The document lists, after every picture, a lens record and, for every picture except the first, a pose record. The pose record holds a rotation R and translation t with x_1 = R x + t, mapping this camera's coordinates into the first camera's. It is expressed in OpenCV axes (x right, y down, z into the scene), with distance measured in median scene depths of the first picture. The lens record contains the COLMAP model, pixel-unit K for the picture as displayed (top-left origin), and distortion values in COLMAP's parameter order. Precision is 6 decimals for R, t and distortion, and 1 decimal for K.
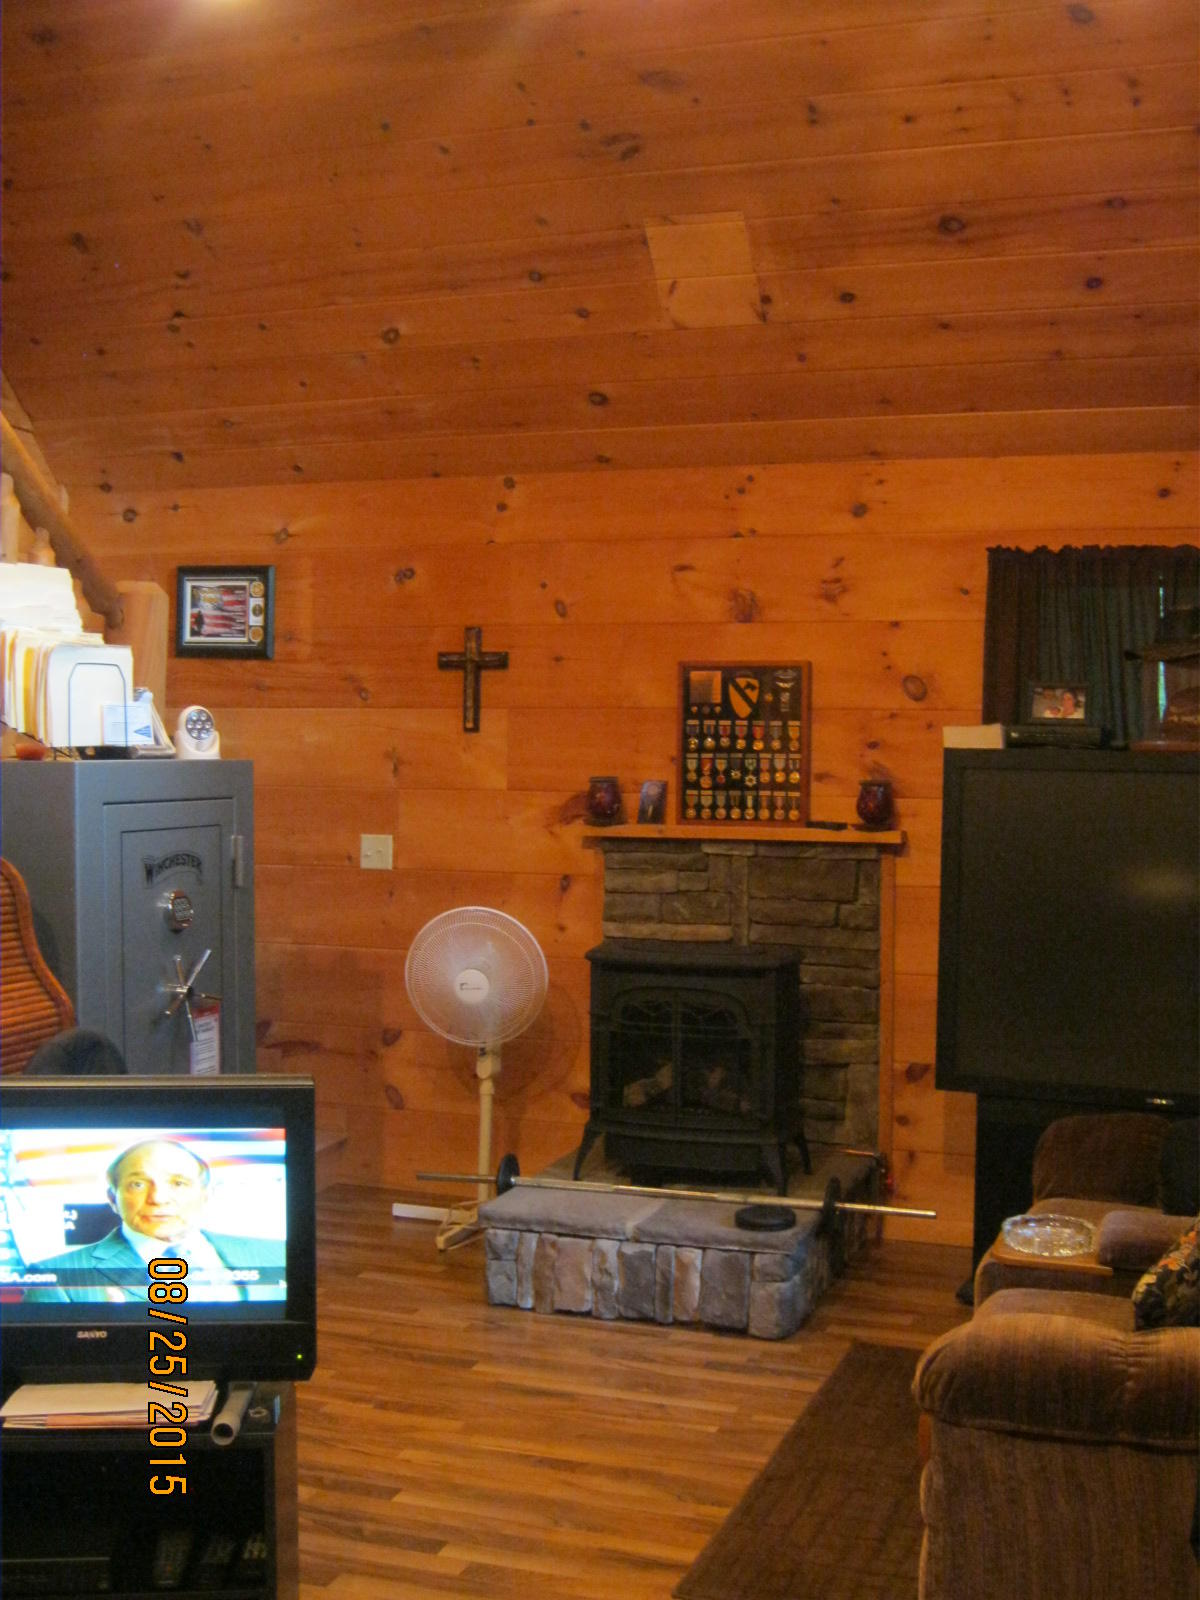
lens RADIAL K [[1757.5, 0, 623.5], [0, 1757.5, 799.8], [0, 0, 1]] dist [-0.116352, 0.098236]
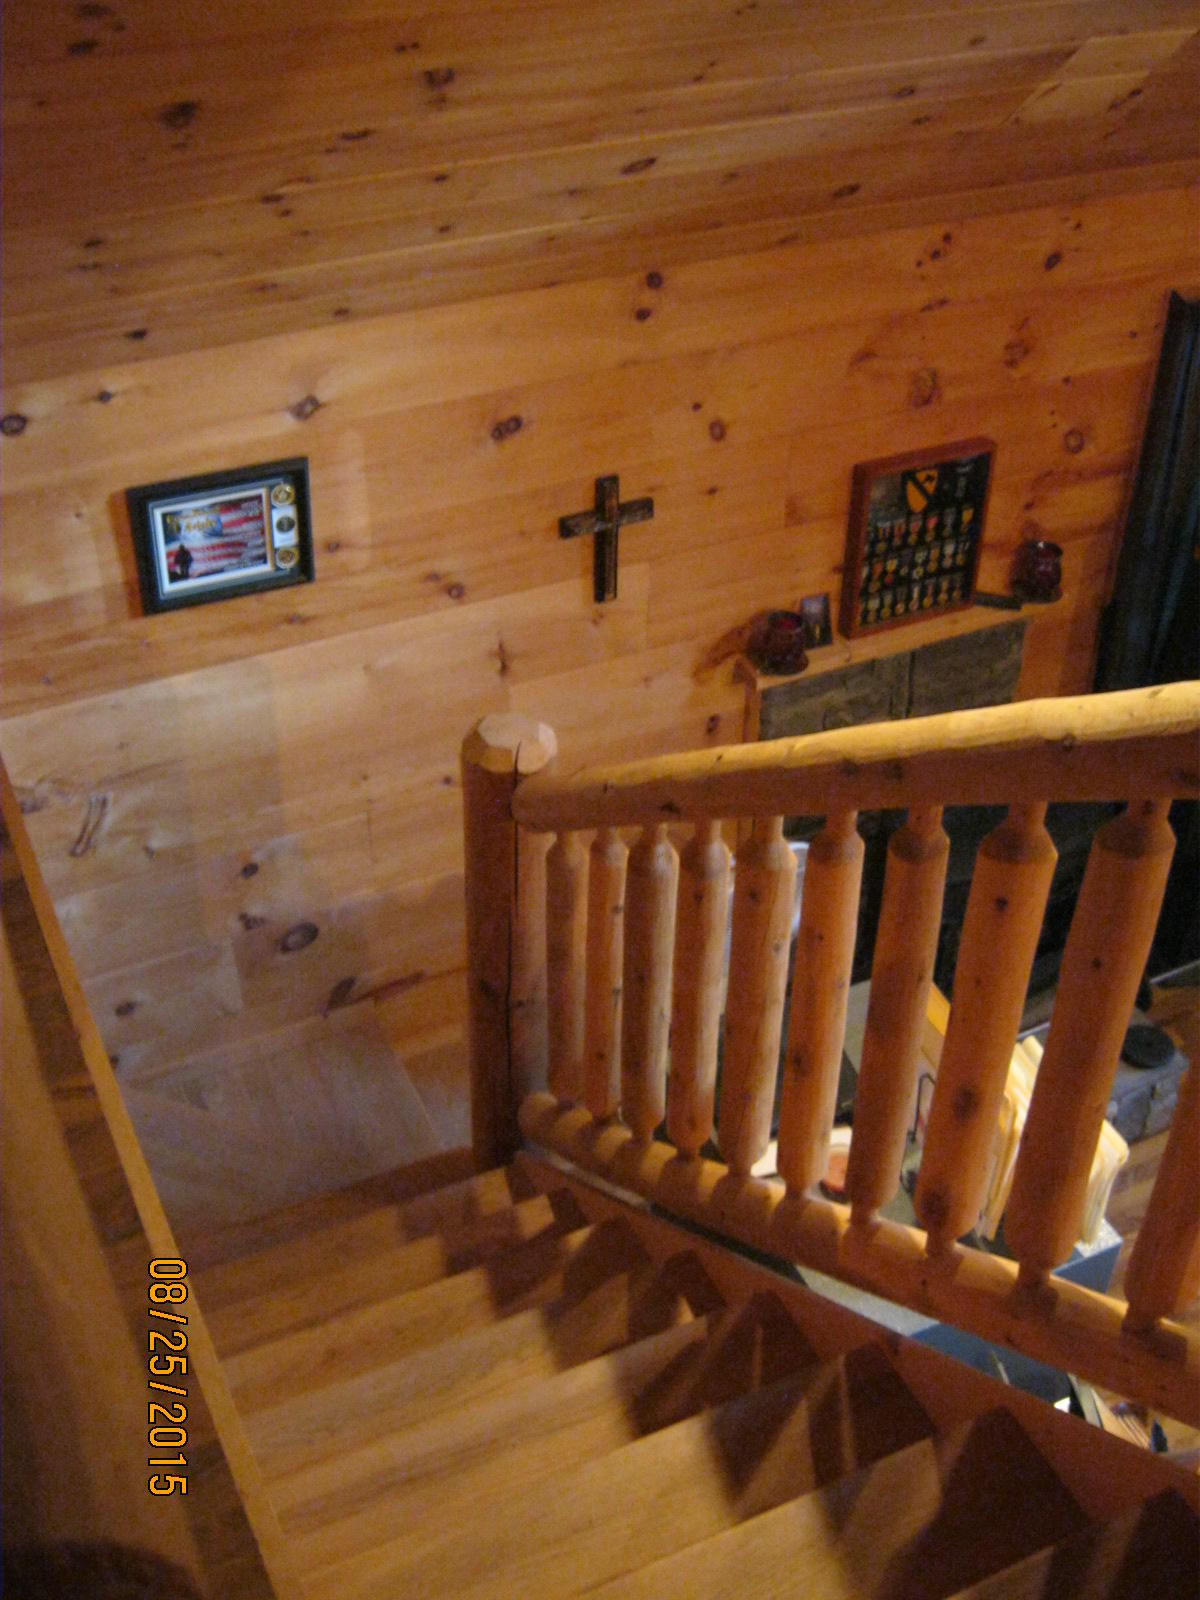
lens RADIAL K [[1757.5, 0, 623.5], [0, 1757.5, 799.8], [0, 0, 1]] dist [-0.116352, 0.098236]
pose [[0.709113, -0.436202, 0.553974, -0.542165], [0.005448, 0.789038, 0.614320, -0.439292], [-0.705074, -0.432604, 0.561893, 0.527202]]
